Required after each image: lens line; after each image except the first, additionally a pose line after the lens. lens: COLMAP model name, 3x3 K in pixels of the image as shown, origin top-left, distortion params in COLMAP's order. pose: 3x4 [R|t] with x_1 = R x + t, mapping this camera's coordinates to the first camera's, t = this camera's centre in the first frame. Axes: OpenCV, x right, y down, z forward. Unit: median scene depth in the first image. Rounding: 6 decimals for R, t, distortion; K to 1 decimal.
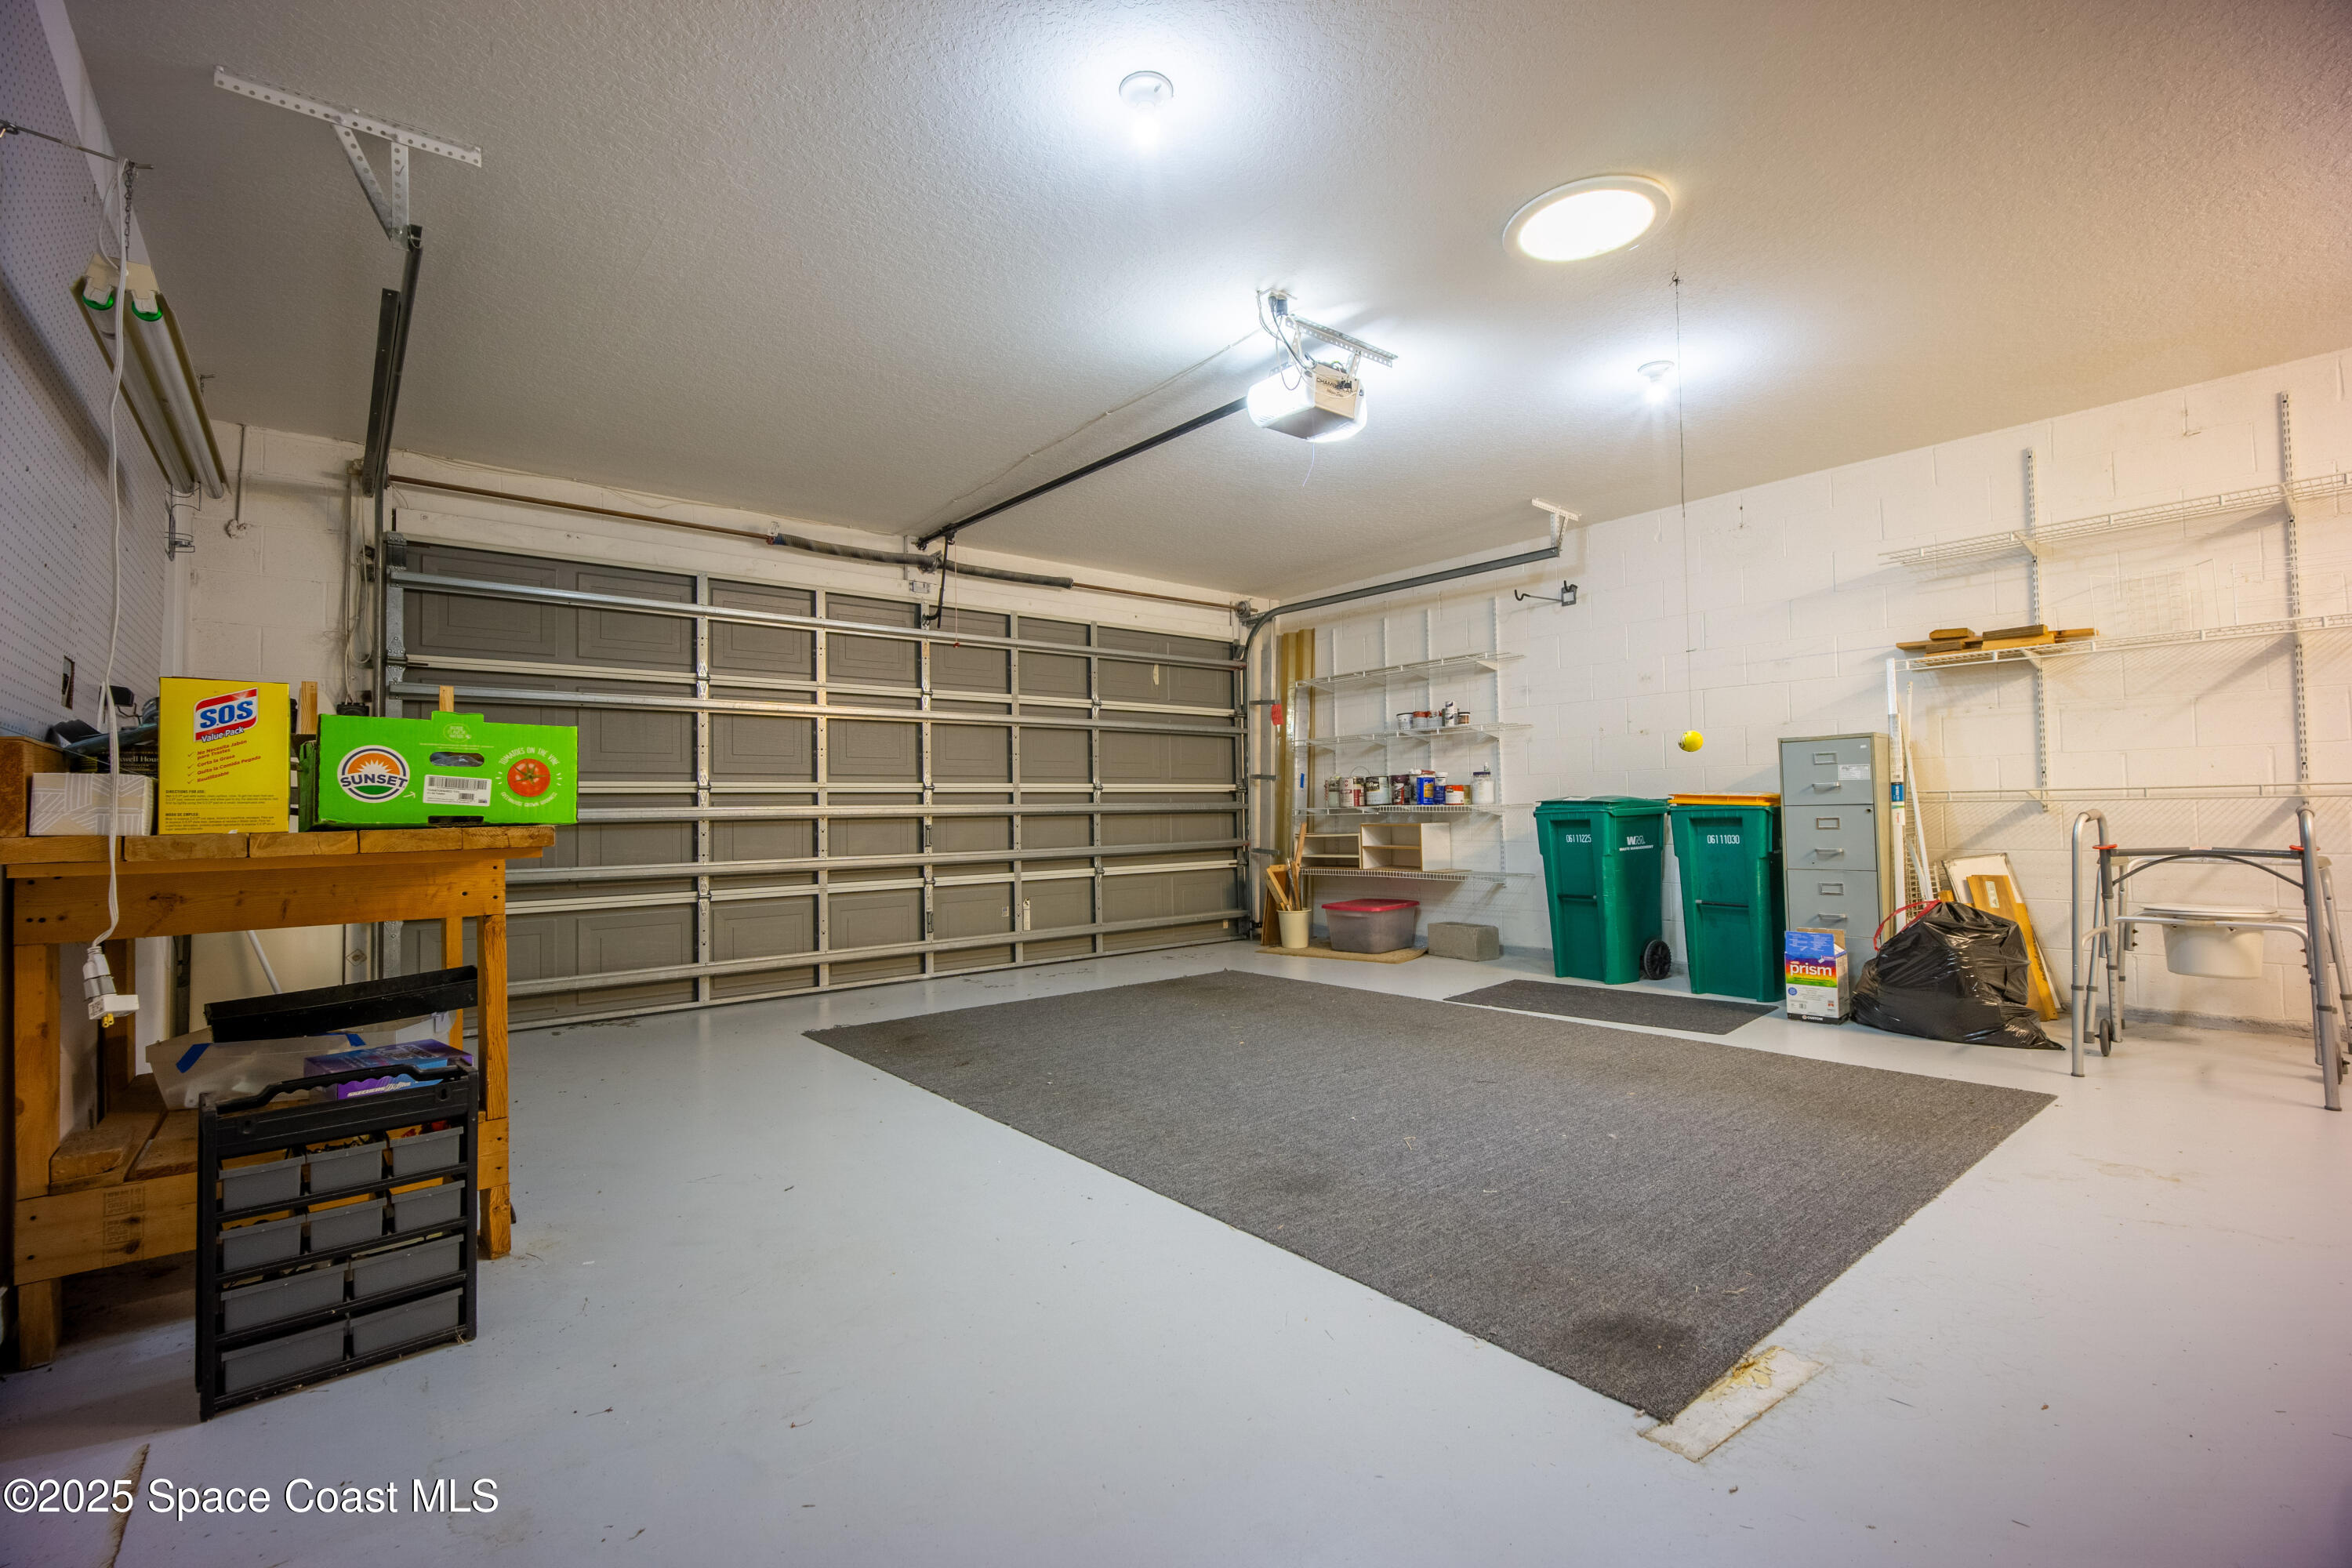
lens RADIAL K [[1031.3, 0, 1166.1], [0, 1031.3, 785.5], [0, 0, 1]] dist [0.002721, -0.007329]
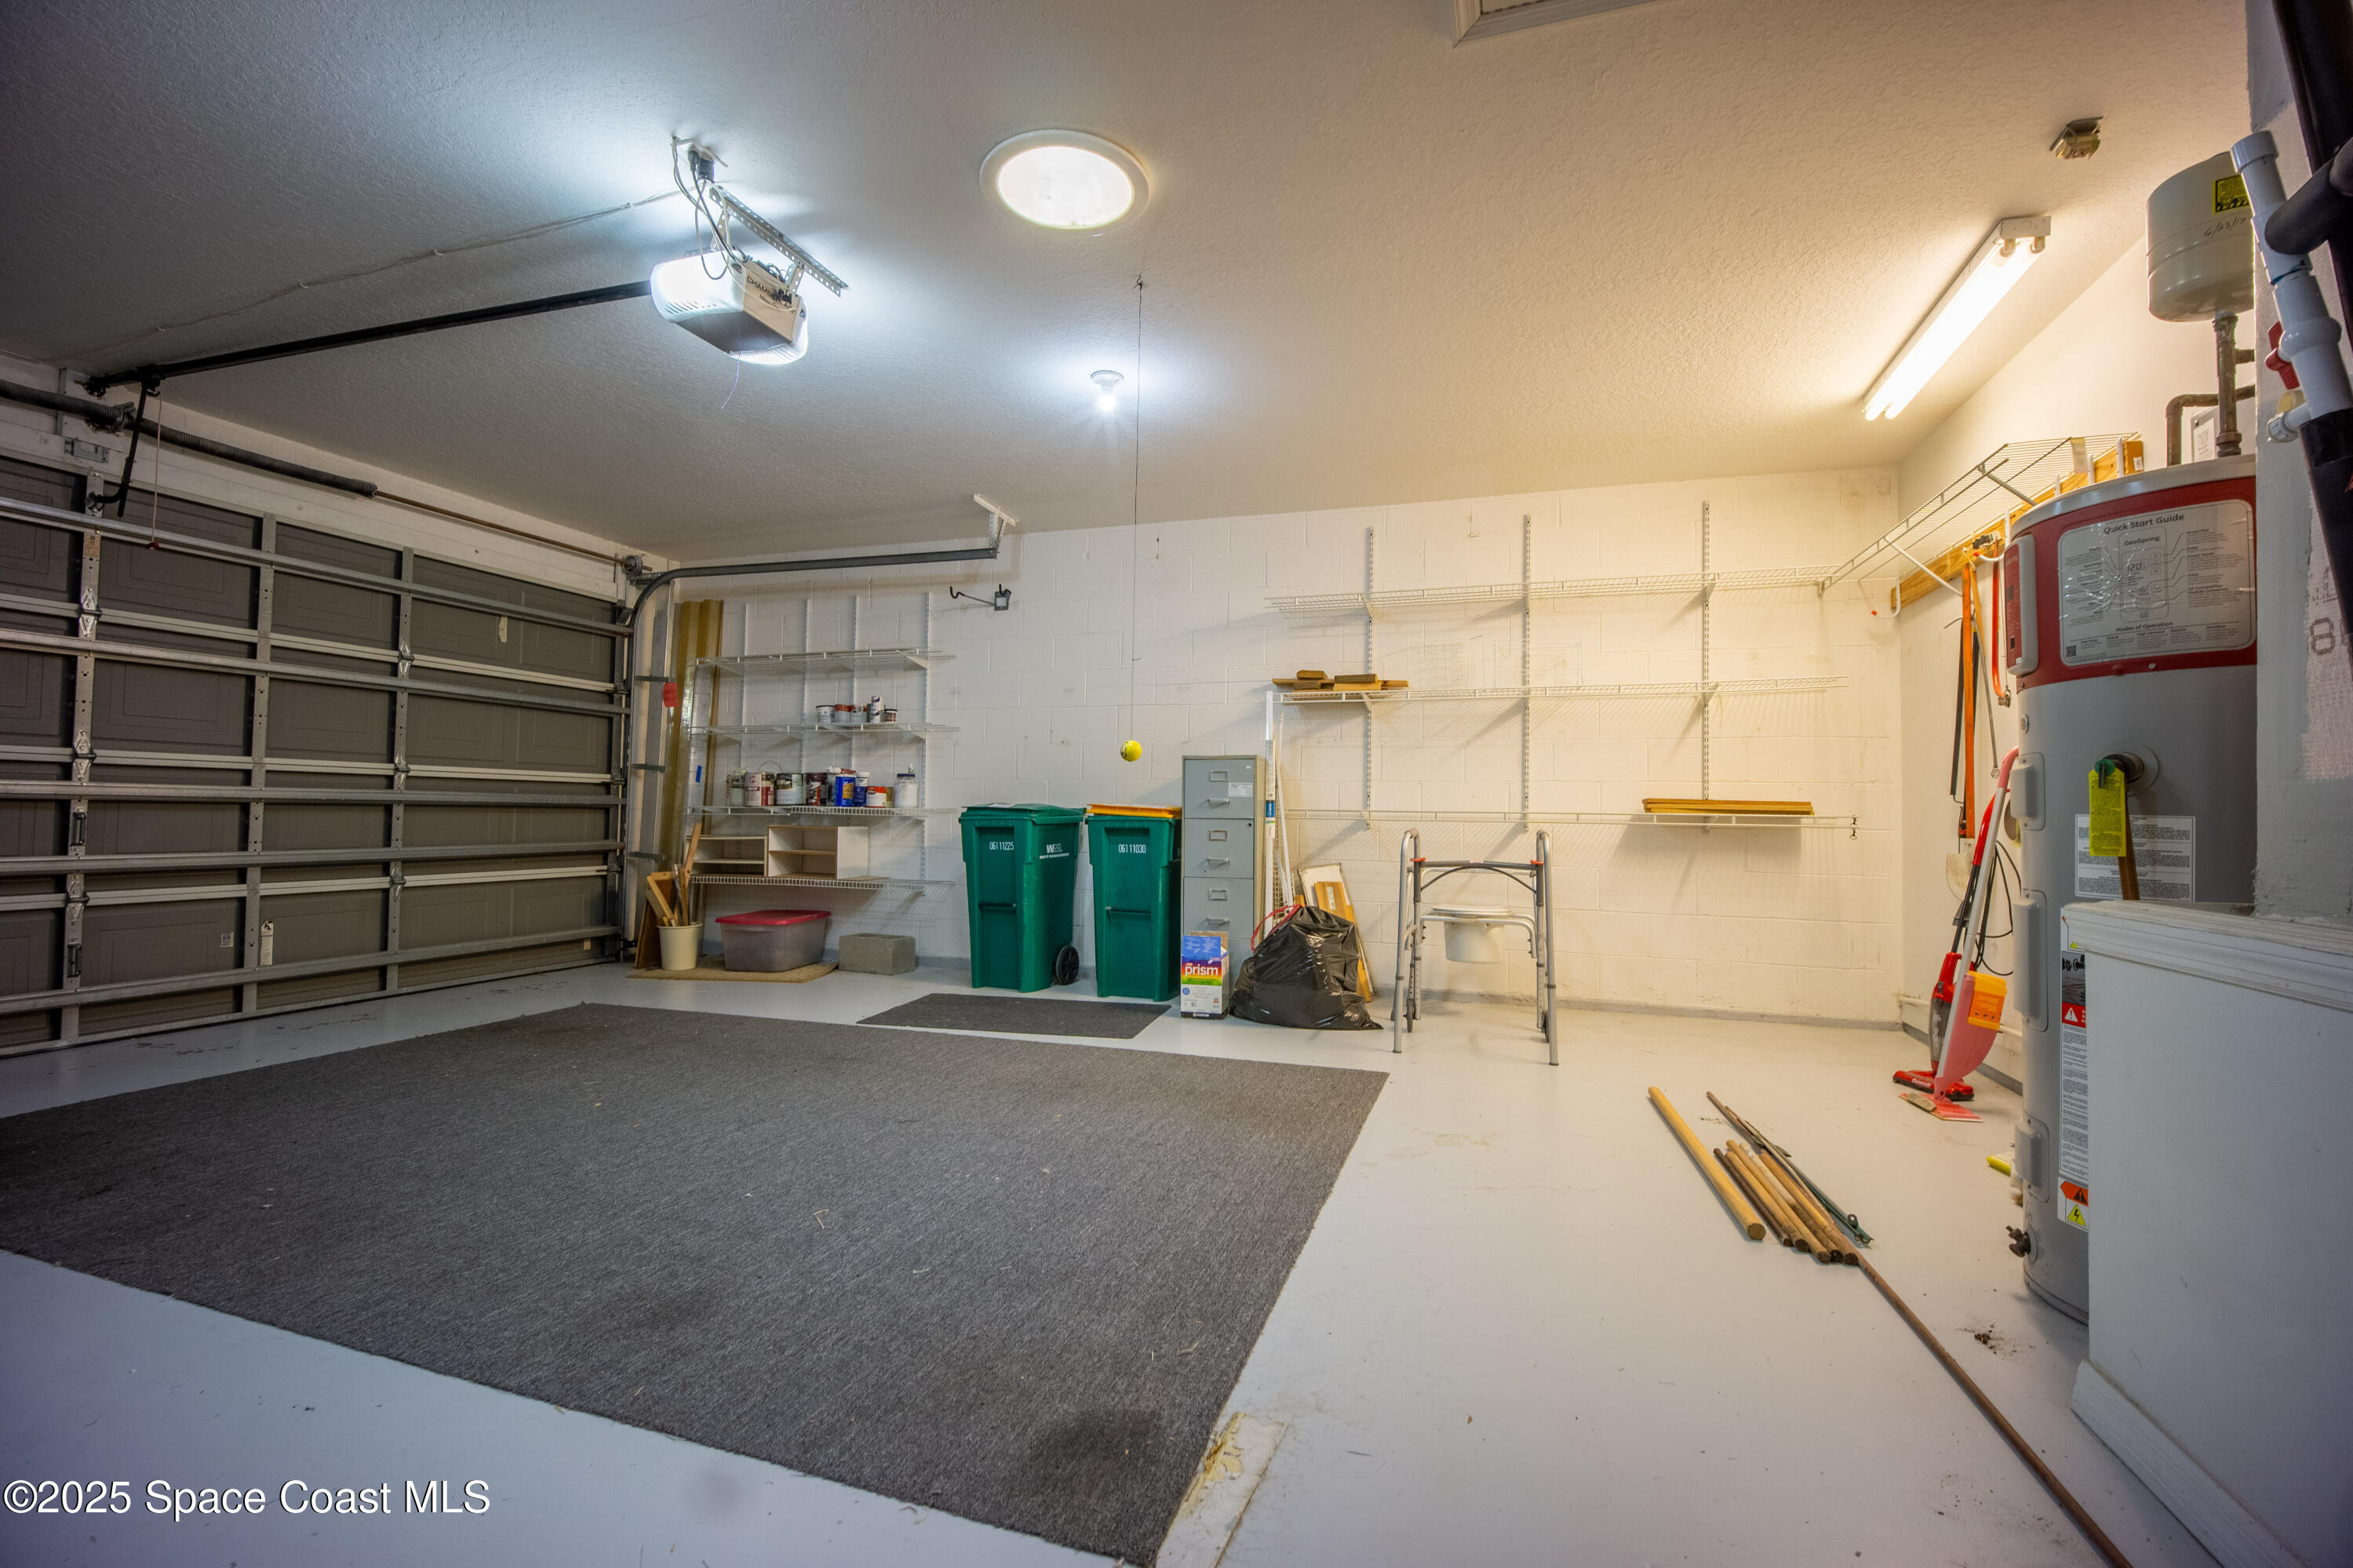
lens RADIAL K [[1031.6, 0, 1169.7], [0, 1031.6, 774.5], [0, 0, 1]] dist [0.002721, -0.007329]
pose [[0.845674, 0.048919, 0.531453, 0.012010], [-0.041832, 0.998802, -0.025371, 0.002297], [-0.532058, -0.000776, 0.846708, 0.110827]]
